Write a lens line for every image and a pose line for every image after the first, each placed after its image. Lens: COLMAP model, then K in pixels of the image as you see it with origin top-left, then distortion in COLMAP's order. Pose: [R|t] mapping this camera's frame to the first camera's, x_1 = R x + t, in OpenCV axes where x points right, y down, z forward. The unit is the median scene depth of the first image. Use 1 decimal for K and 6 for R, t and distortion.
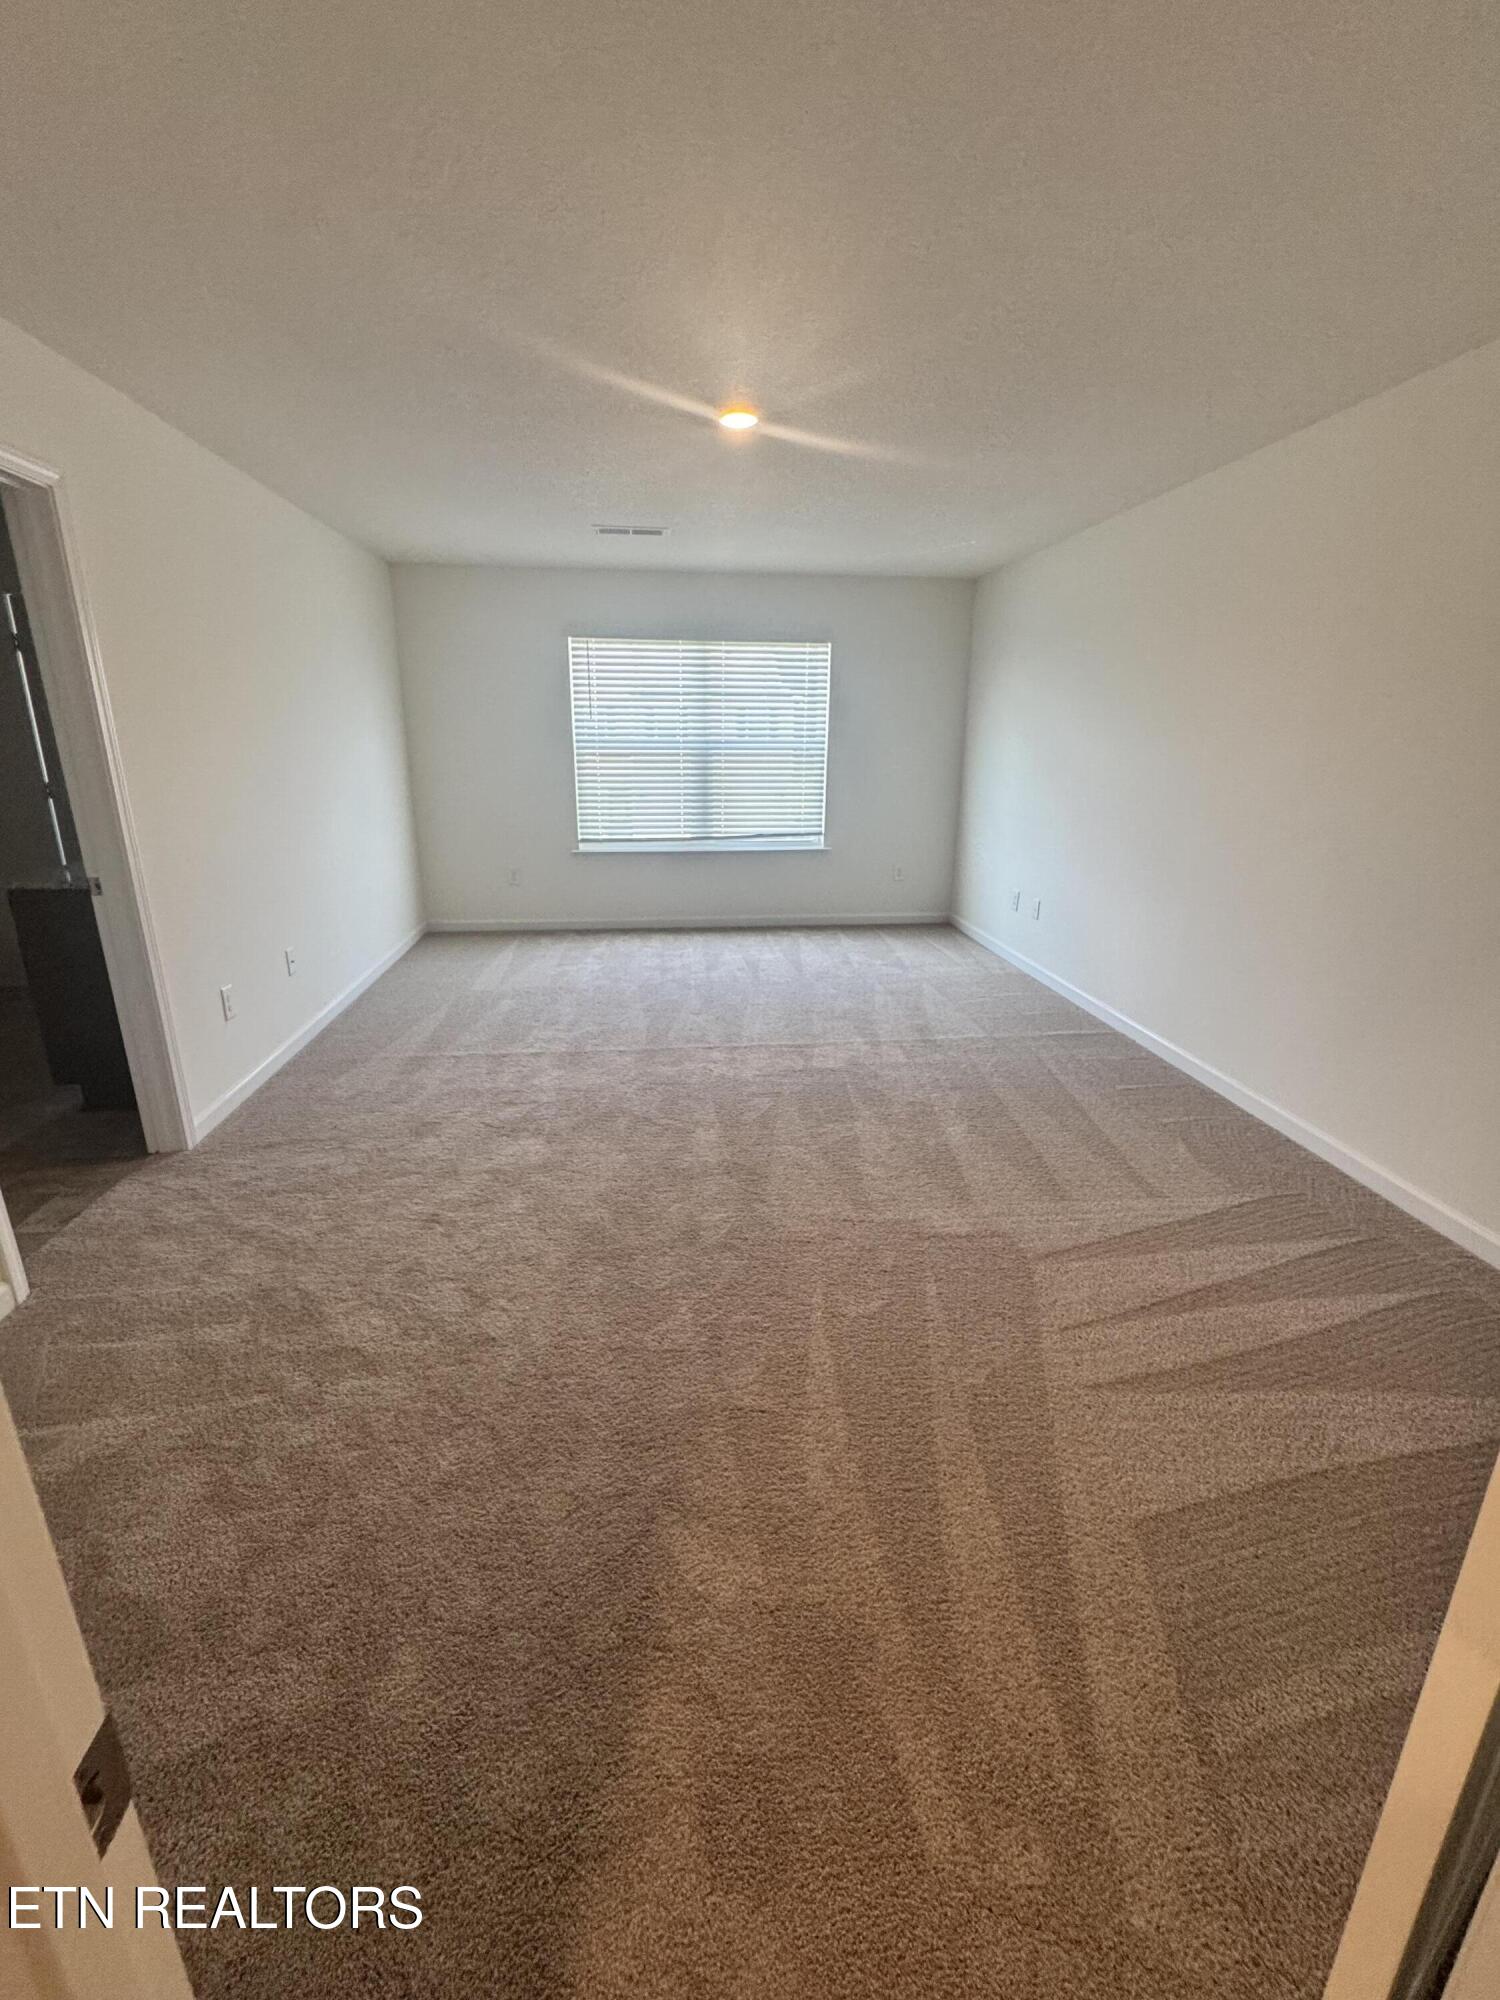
lens RADIAL K [[848.8, 0, 750.0], [0, 848.8, 1000.0], [0, 0, 1]] dist [0.001575, 0.000339]
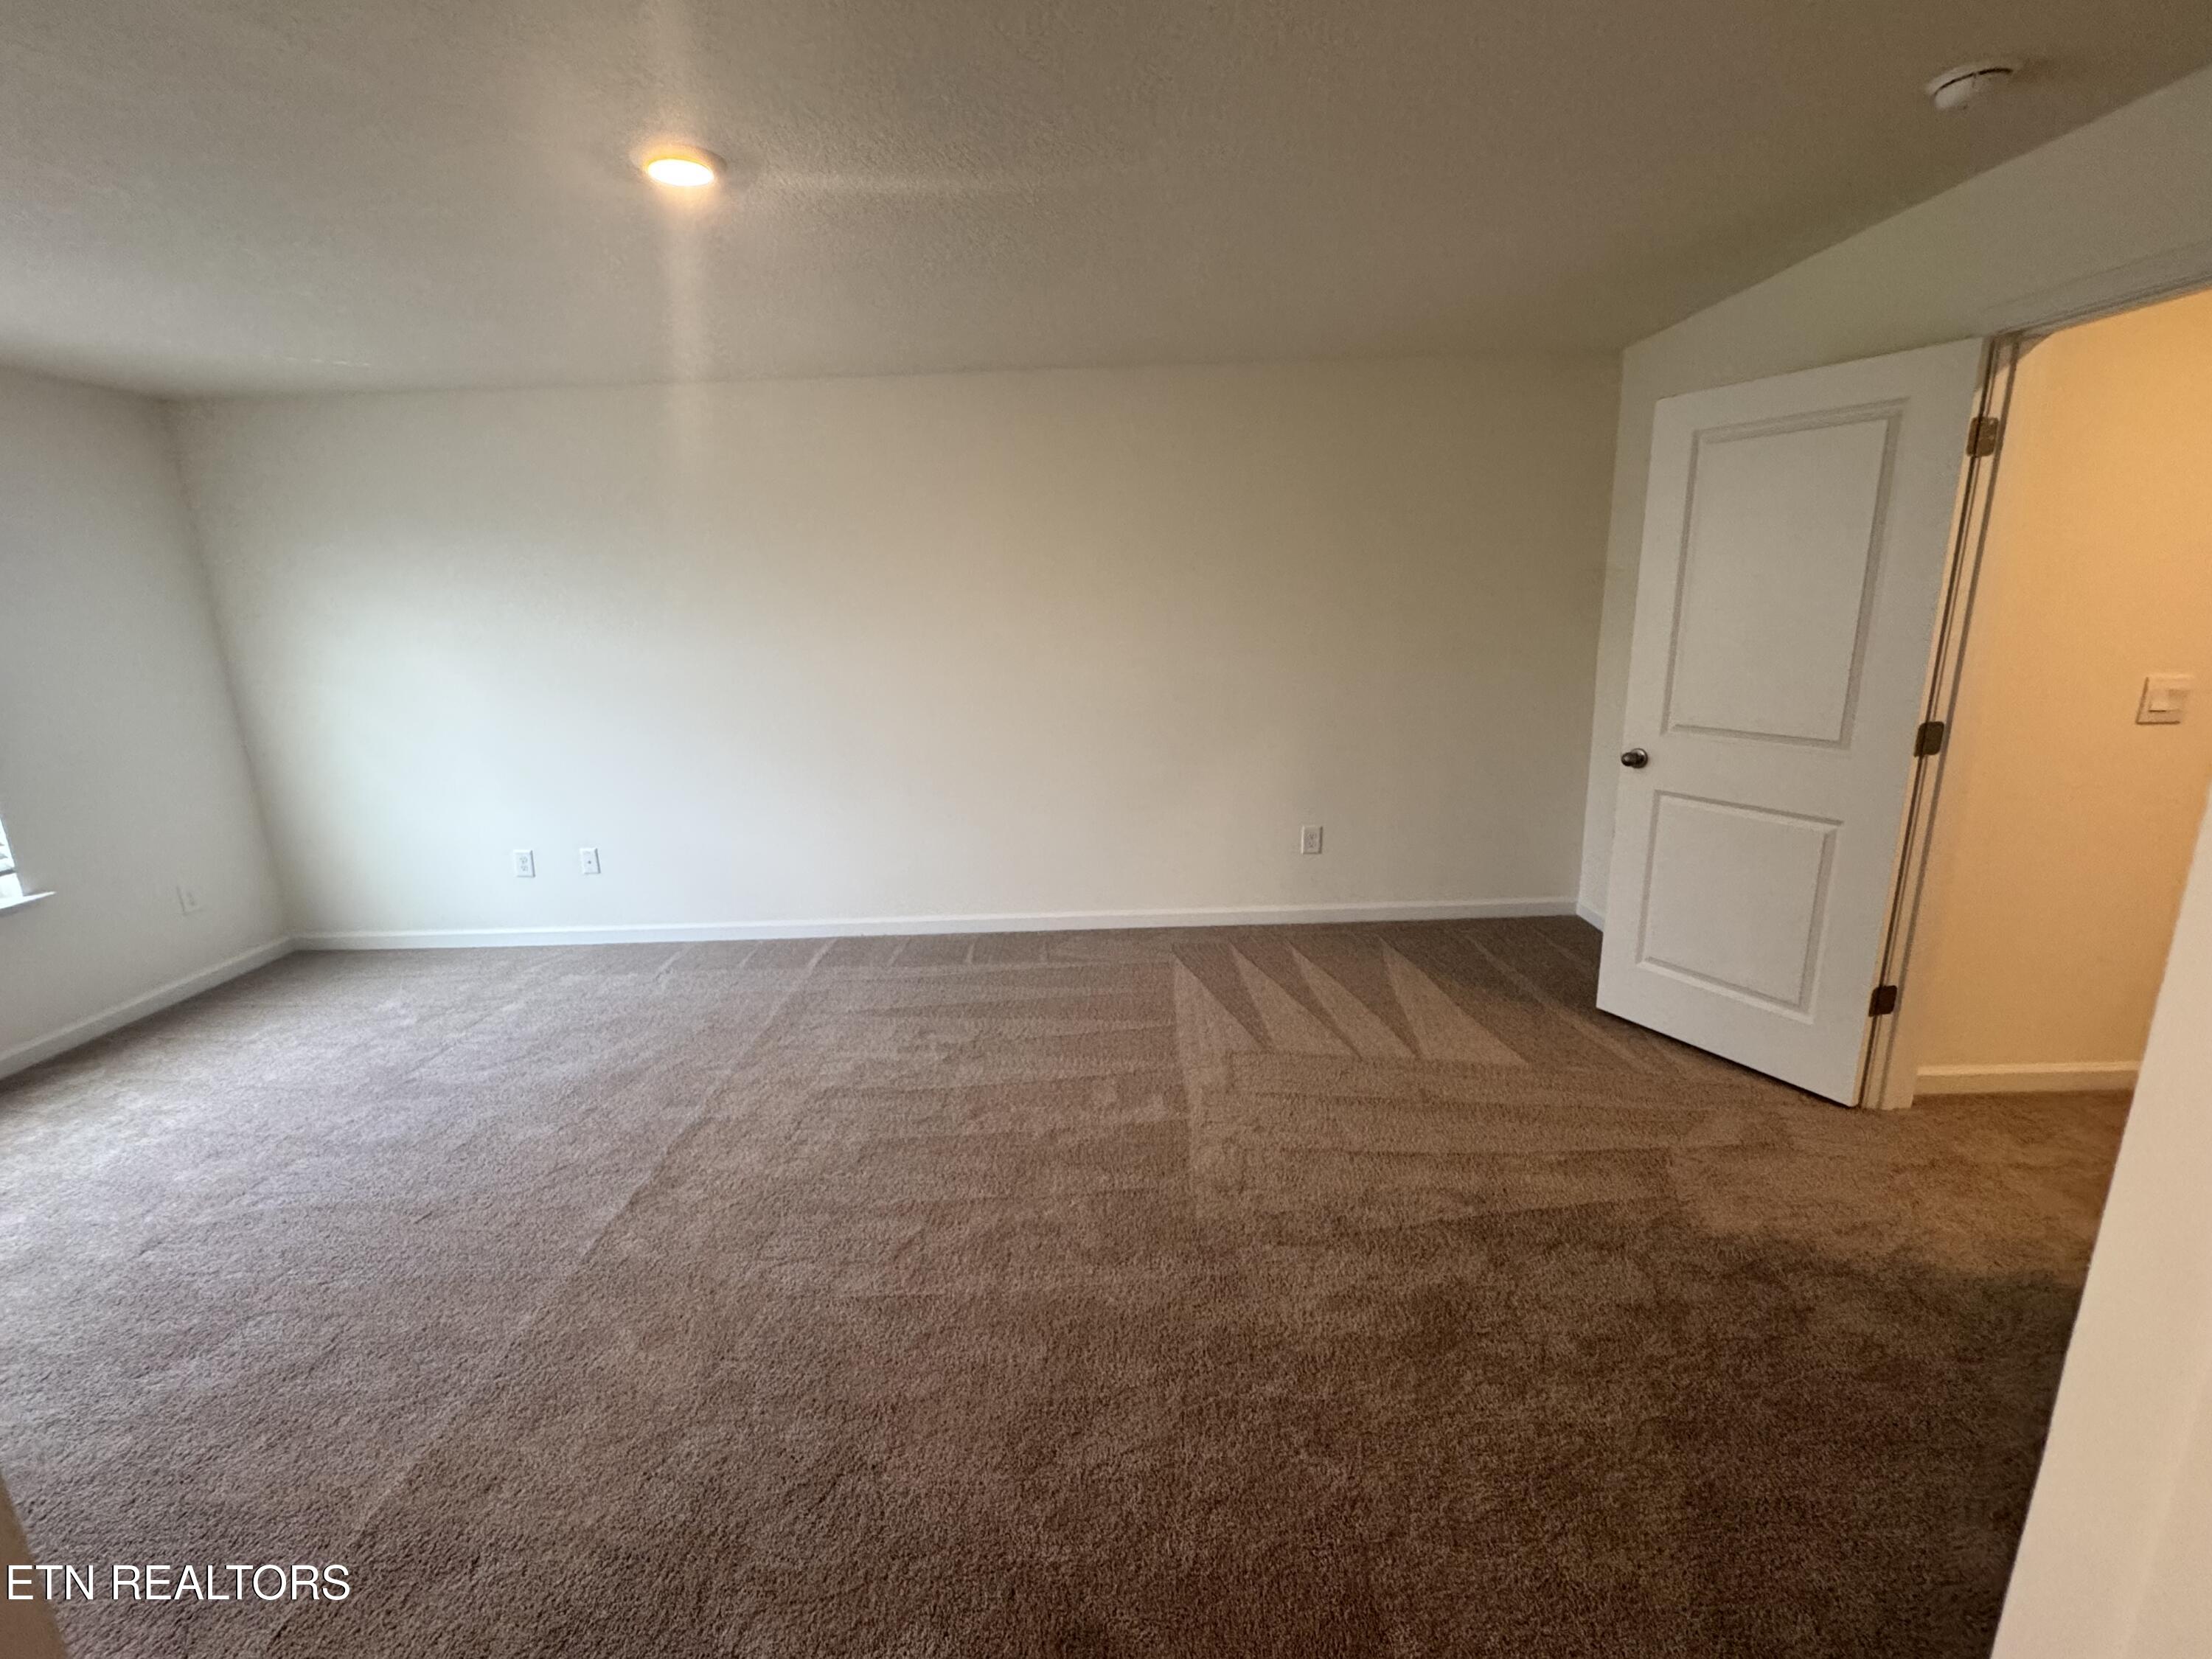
lens RADIAL K [[938.8, 0, 1106.0], [0, 938.8, 829.5], [0, 0, 1]] dist [0.001575, 0.000339]
pose [[0.132943, -0.239270, 0.961809, -0.399524], [0.332520, 0.924945, 0.184138, -0.133163], [-0.933679, 0.295341, 0.202527, 0.379780]]
